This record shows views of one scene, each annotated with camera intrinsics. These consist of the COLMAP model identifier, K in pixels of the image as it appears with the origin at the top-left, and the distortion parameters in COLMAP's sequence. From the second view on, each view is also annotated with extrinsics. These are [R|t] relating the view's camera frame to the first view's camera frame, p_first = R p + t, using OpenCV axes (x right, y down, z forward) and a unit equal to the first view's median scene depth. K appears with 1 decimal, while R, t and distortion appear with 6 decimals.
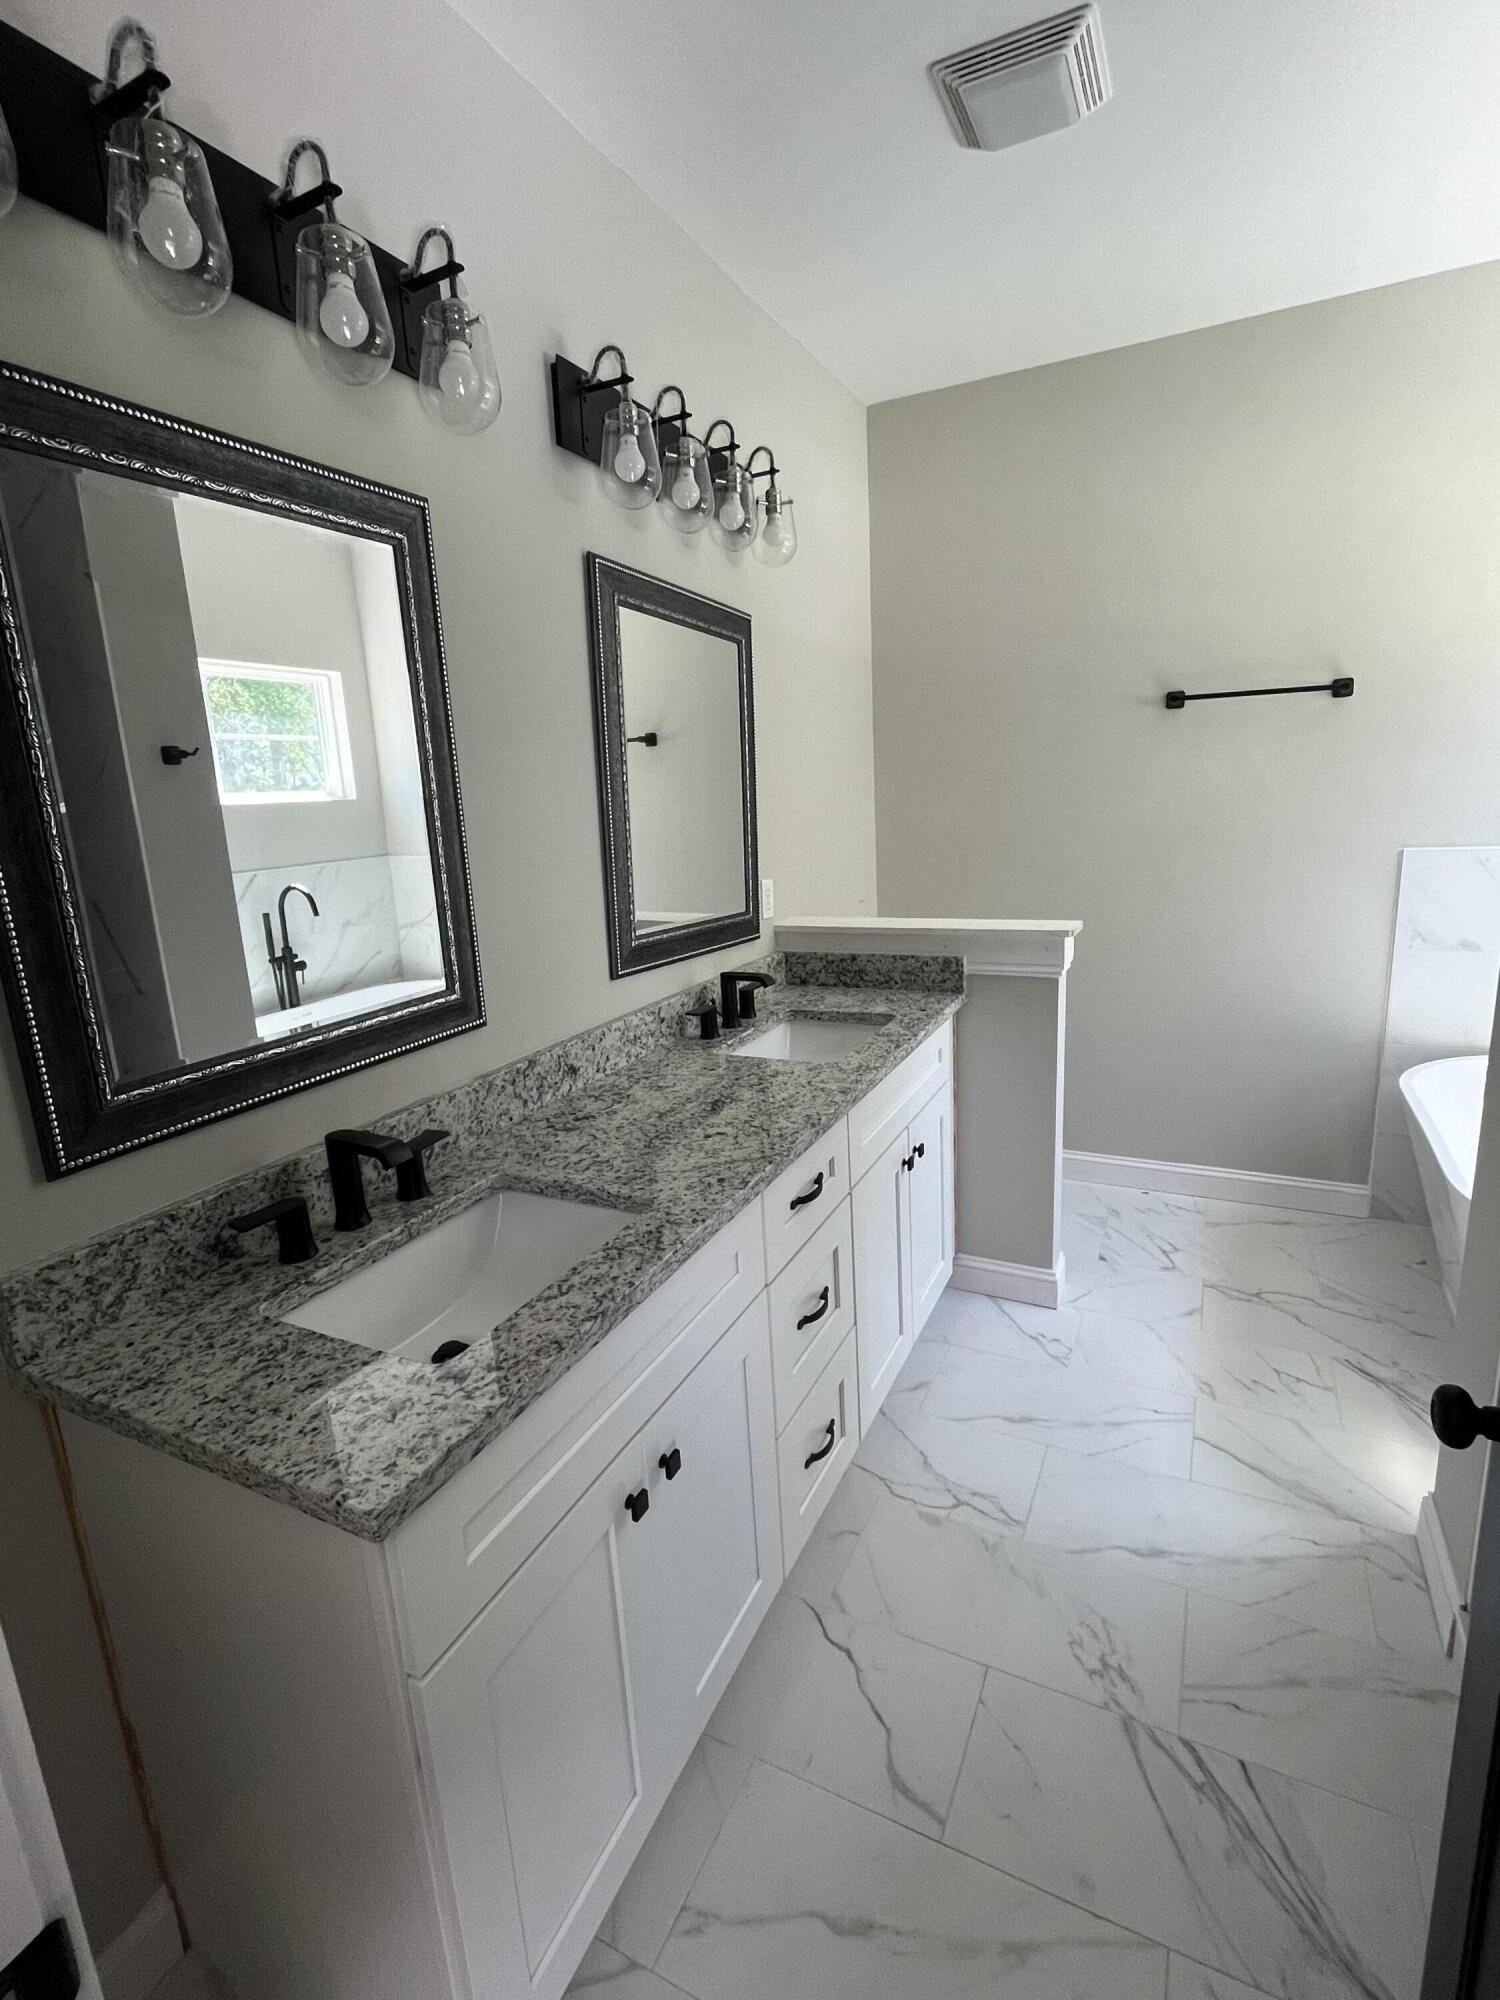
lens RADIAL K [[942.7, 0, 753.6], [0, 942.7, 996.1], [0, 0, 1]] dist [0.011700, 0.000208]
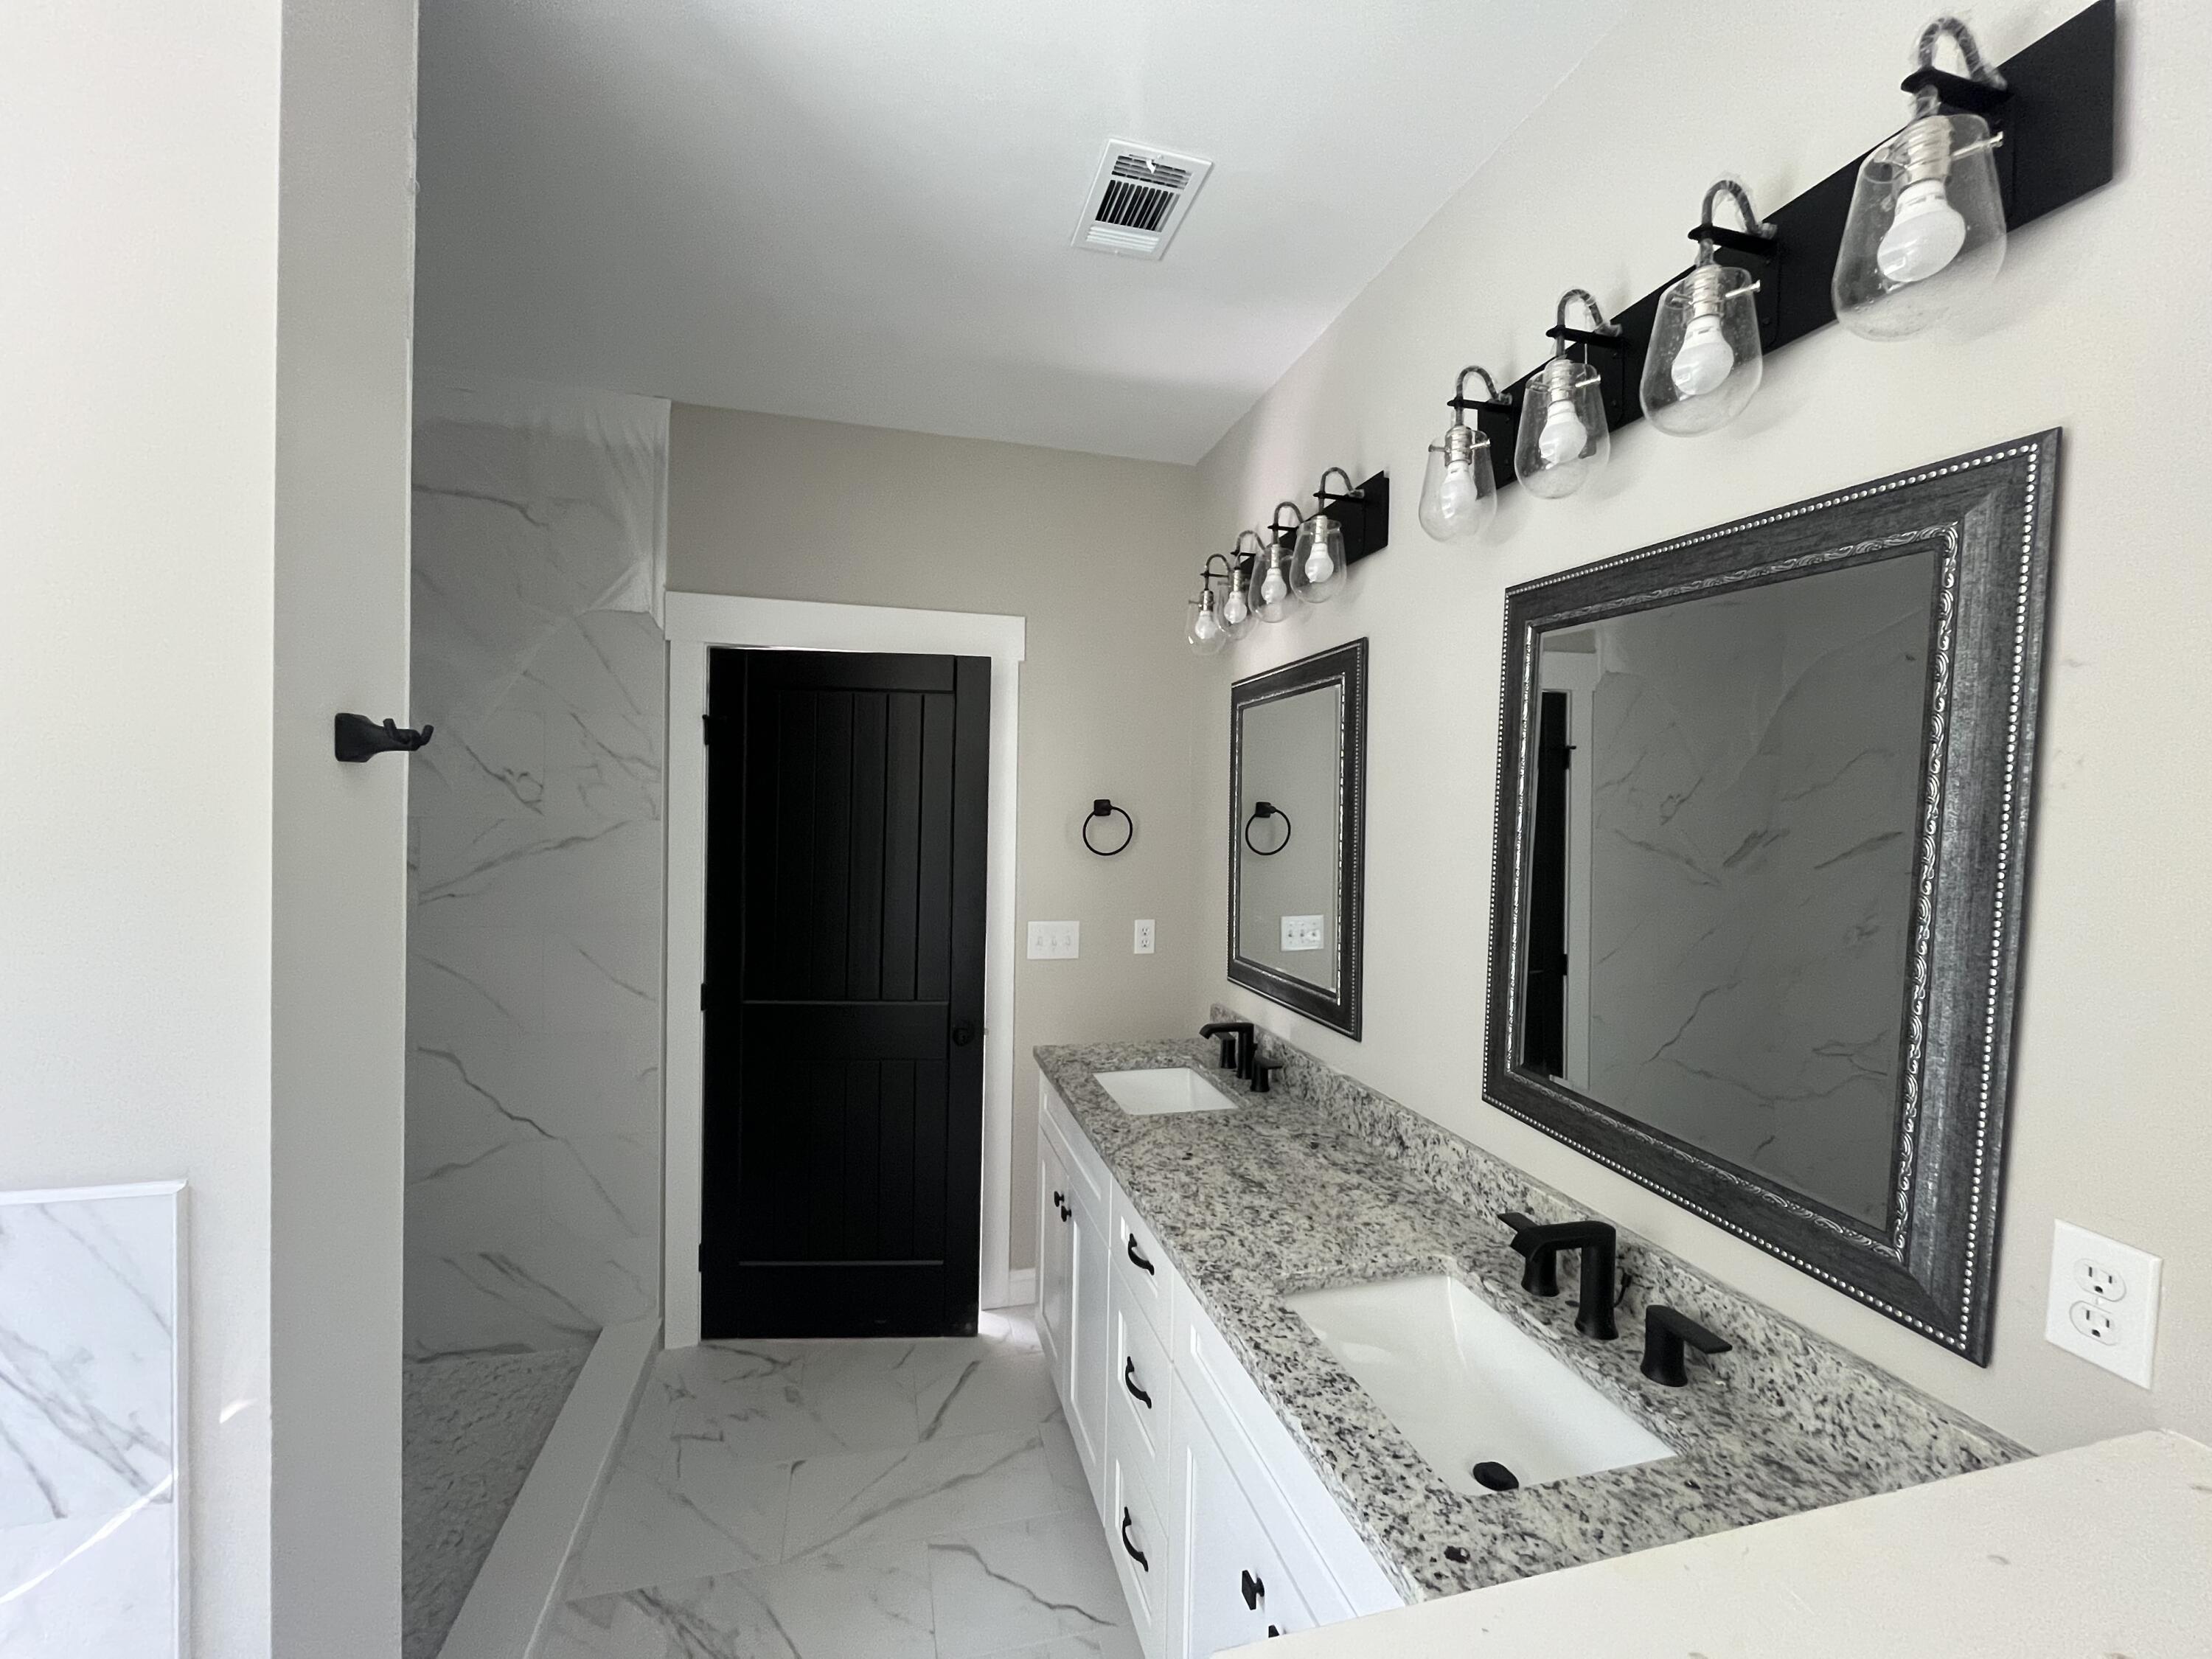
lens RADIAL K [[887.6, 0, 1101.1], [0, 887.6, 835.4], [0, 0, 1]] dist [-0.002511, -0.000113]
pose [[-0.755219, 0.049852, -0.653573, 0.655339], [-0.125558, 0.967637, 0.218893, -0.408827], [0.643334, 0.247373, -0.724519, 1.477221]]
